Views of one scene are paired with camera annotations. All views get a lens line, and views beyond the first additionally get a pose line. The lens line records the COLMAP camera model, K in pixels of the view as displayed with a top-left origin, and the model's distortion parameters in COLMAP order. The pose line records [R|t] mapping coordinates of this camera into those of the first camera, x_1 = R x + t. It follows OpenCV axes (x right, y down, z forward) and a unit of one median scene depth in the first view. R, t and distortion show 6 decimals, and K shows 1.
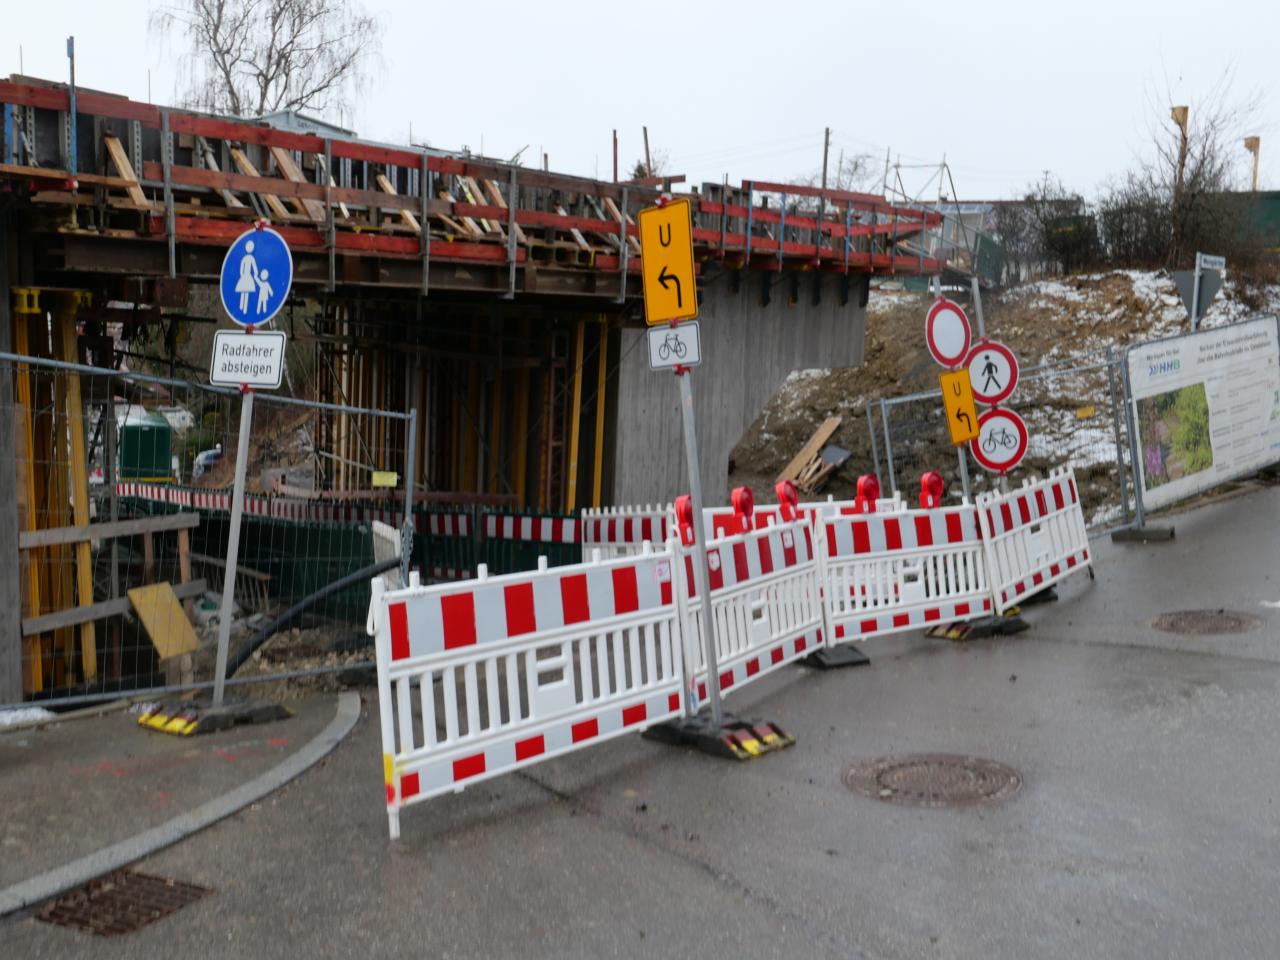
lens RADIAL K [[1150.8, 0, 638.8], [0, 1150.8, 477.6], [0, 0, 1]] dist [-0.003633, -0.018468]
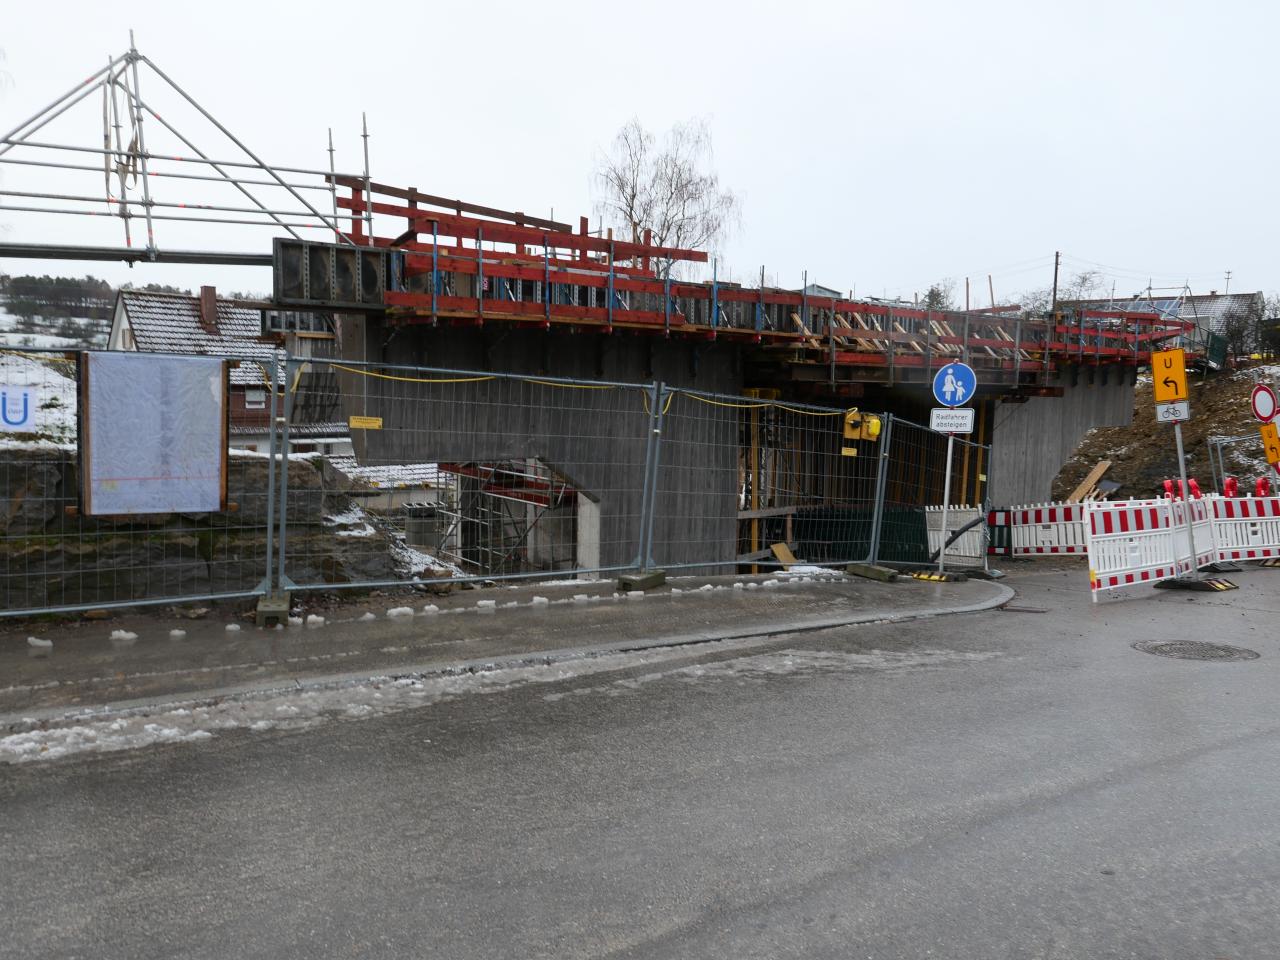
lens RADIAL K [[911.9, 0, 642.2], [0, 911.9, 480.7], [0, 0, 1]] dist [0.002171, -0.000655]
pose [[0.977404, 0.000792, -0.211380, -0.382493], [-0.010220, 0.999000, -0.043516, 0.068807], [0.211134, 0.044693, 0.976435, -0.606620]]
